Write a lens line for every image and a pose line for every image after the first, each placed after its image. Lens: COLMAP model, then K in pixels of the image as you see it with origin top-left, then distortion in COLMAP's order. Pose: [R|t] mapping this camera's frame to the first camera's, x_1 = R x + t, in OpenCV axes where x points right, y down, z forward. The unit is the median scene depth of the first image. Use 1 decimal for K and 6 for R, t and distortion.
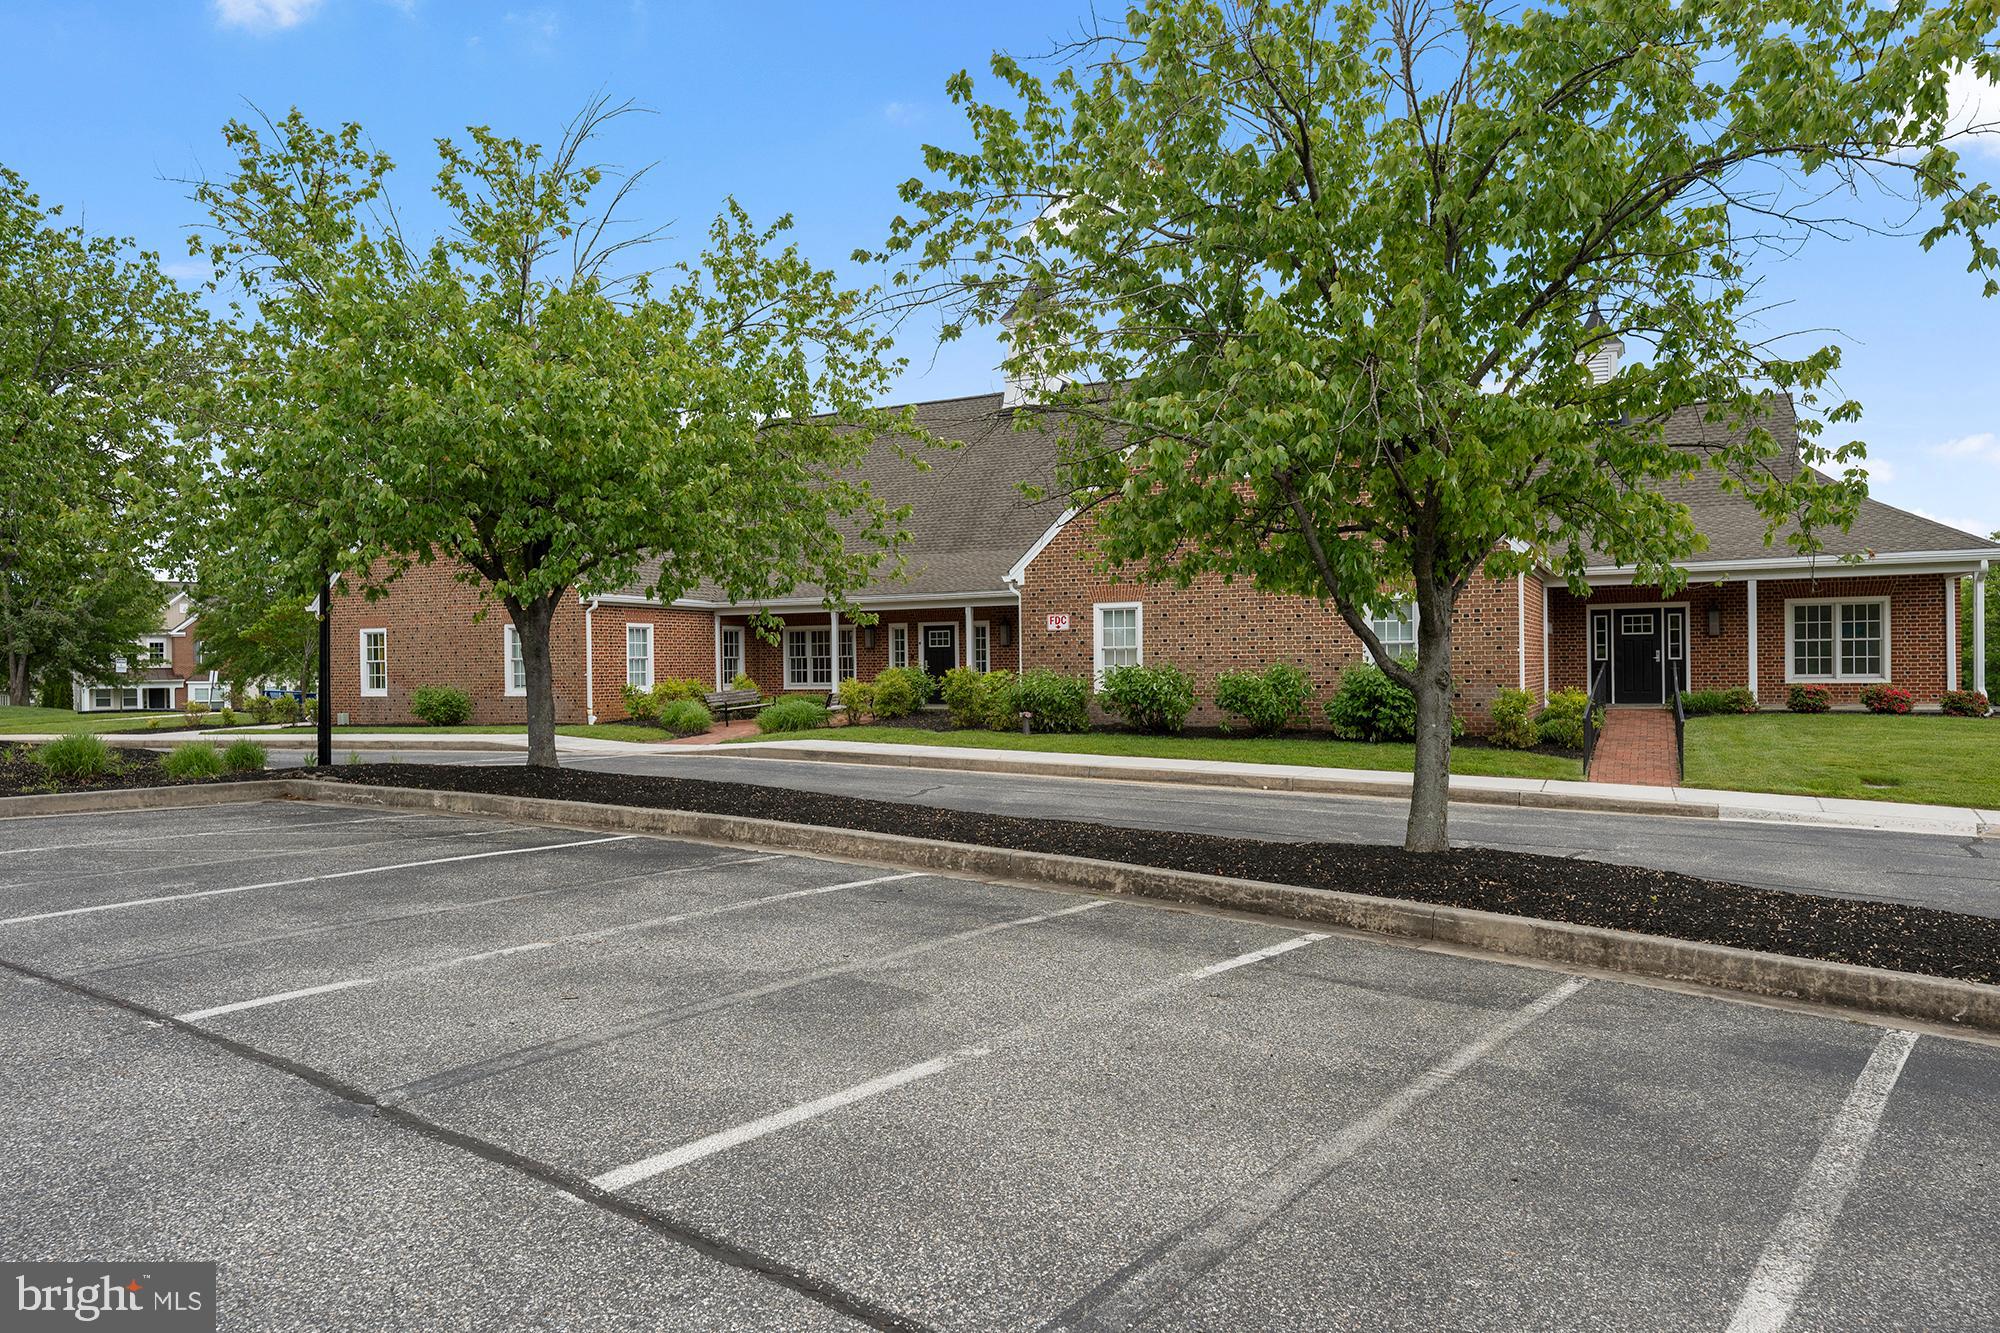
lens RADIAL K [[1296.5, 0, 991.9], [0, 1296.5, 666.0], [0, 0, 1]] dist [0.002553, 0.001068]
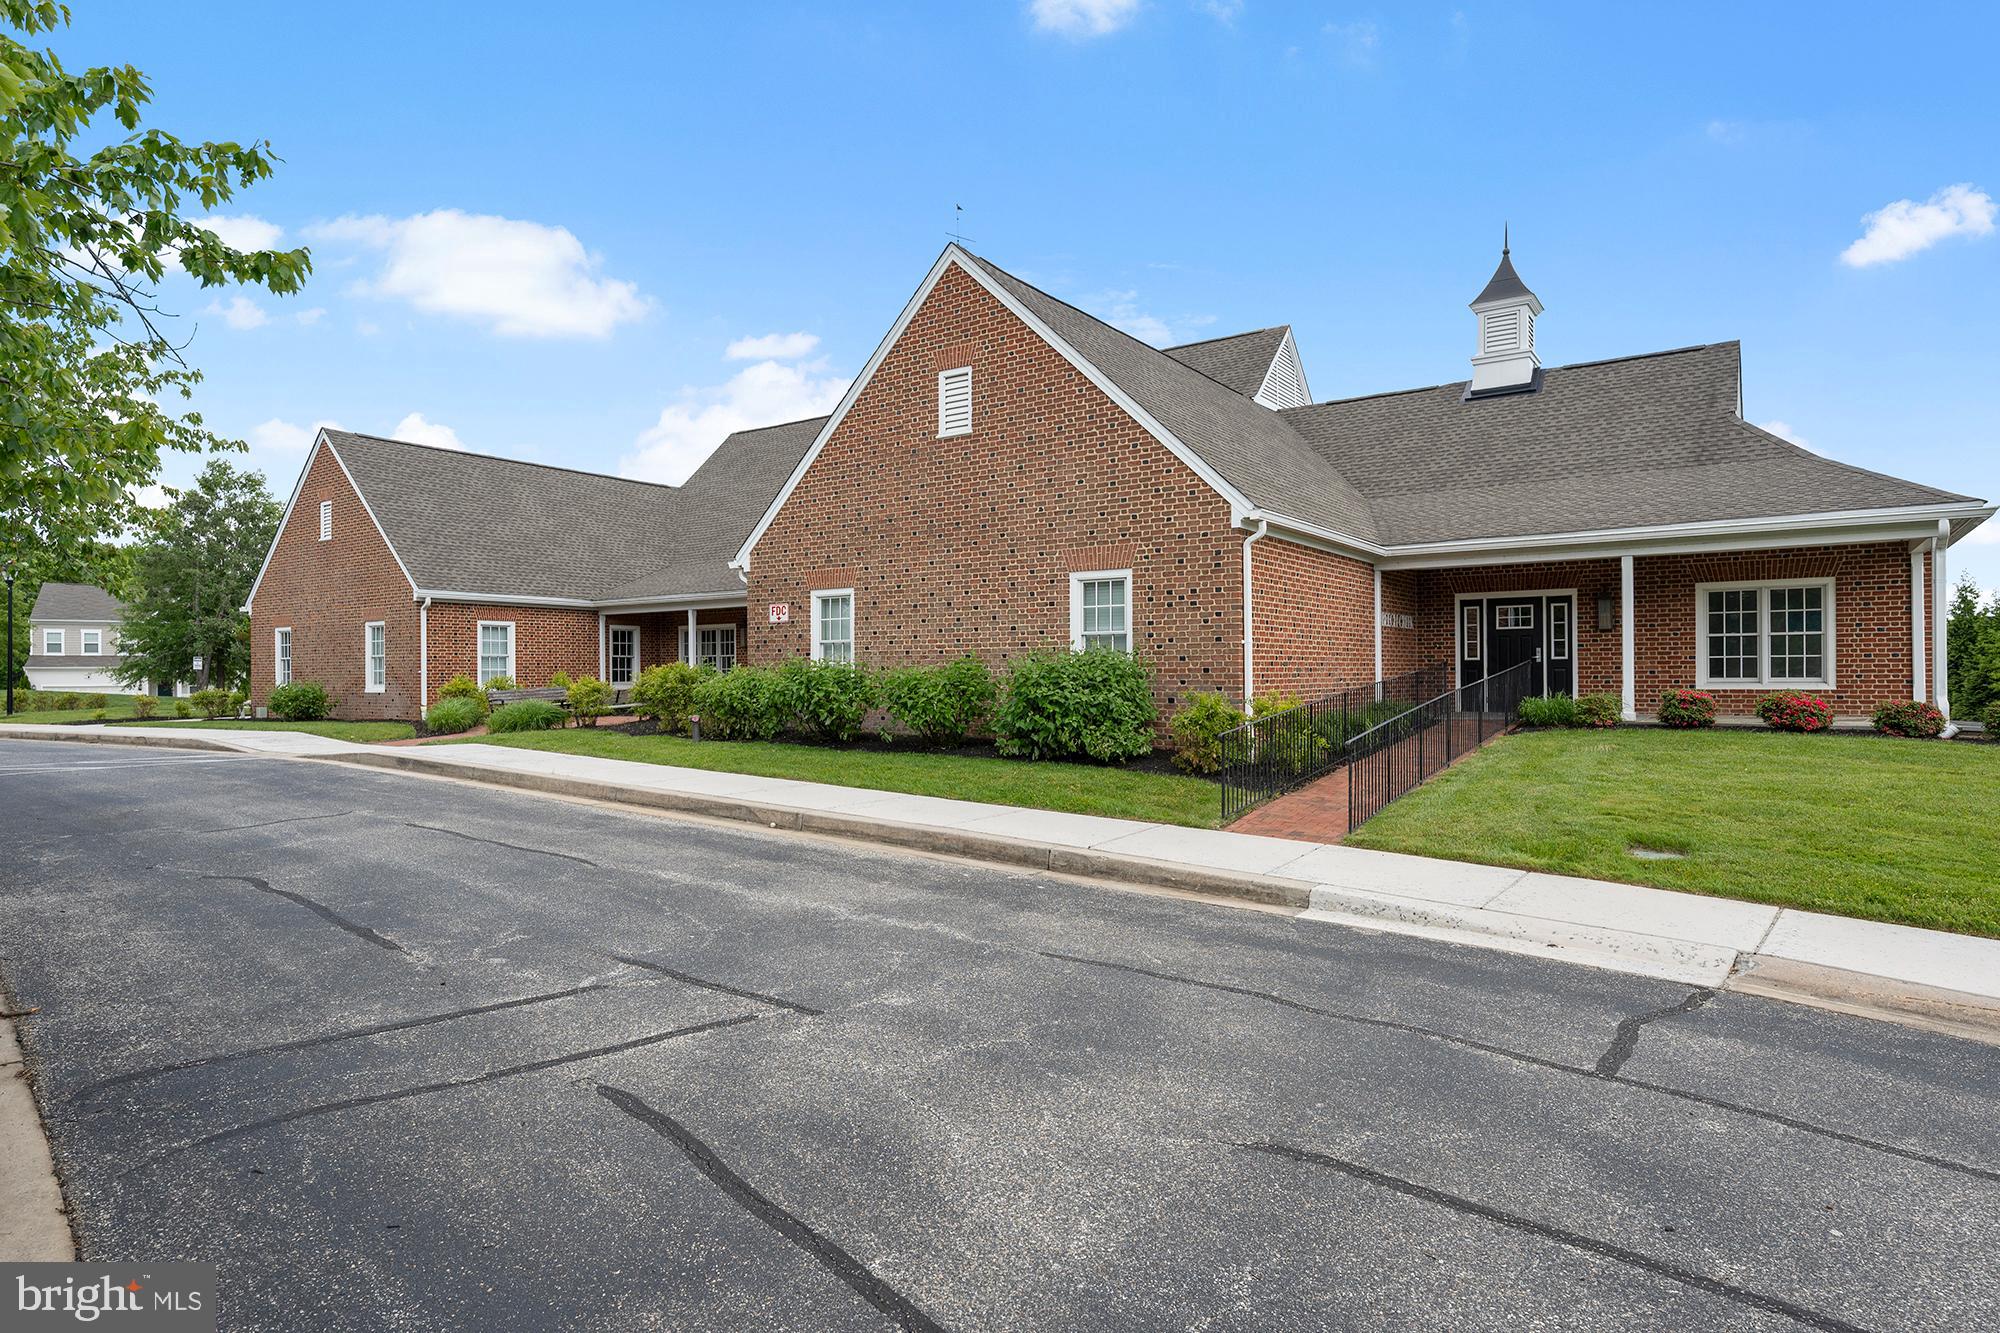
lens RADIAL K [[1081.4, 0, 988.0], [0, 1081.4, 666.1], [0, 0, 1]] dist [0.001938, 0.000895]
pose [[0.988744, 0.004501, -0.149552, 0.285442], [-0.005248, 0.999976, -0.004603, 0.004617], [0.149528, 0.005336, 0.988743, 0.283135]]
